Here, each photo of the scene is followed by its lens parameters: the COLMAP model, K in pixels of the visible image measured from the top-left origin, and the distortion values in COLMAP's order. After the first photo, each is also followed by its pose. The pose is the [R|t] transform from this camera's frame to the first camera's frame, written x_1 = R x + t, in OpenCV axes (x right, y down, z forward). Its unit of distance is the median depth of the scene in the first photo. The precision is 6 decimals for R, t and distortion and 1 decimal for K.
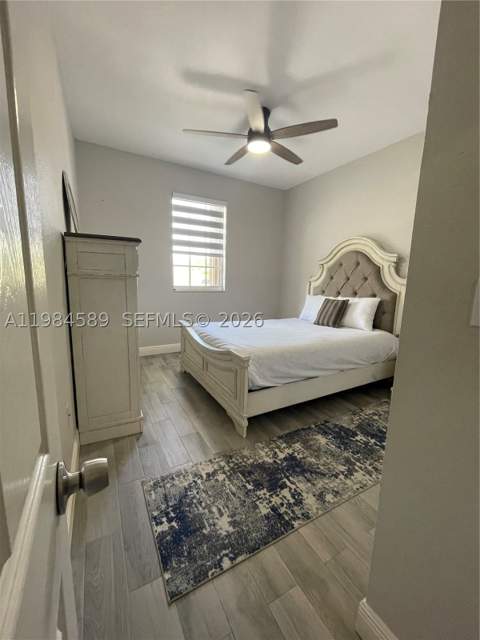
lens RADIAL K [[259.7, 0, 242.3], [0, 259.7, 318.0], [0, 0, 1]] dist [-0.002479, 0.000930]
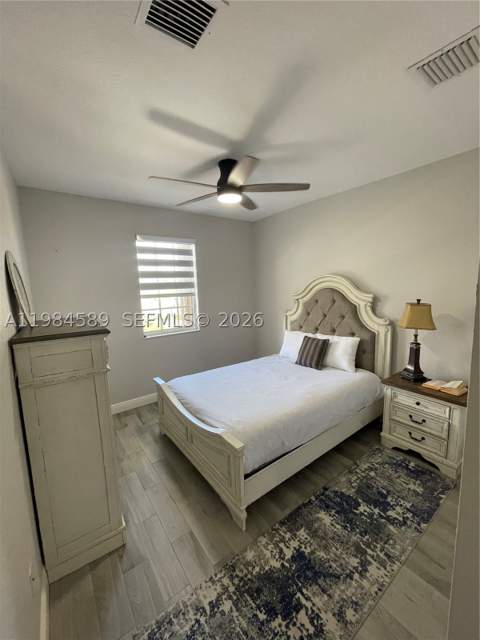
lens RADIAL K [[259.7, 0, 241.5], [0, 259.7, 318.1], [0, 0, 1]] dist [-0.002479, 0.000930]
pose [[0.990283, -0.076860, 0.115901, -0.045840], [0.079939, 0.996553, -0.022155, -0.246435], [-0.113798, 0.031205, 0.993014, 0.080002]]
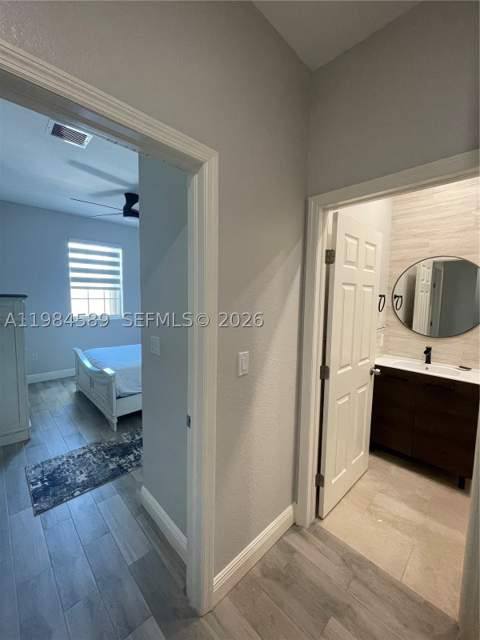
lens RADIAL K [[259.7, 0, 246.1], [0, 259.7, 317.4], [0, 0, 1]] dist [-0.002479, 0.000930]
pose [[0.964452, -0.036201, 0.261766, 0.335005], [0.050807, 0.997494, -0.049245, -0.051991], [-0.259327, 0.060794, 0.963874, -0.567799]]
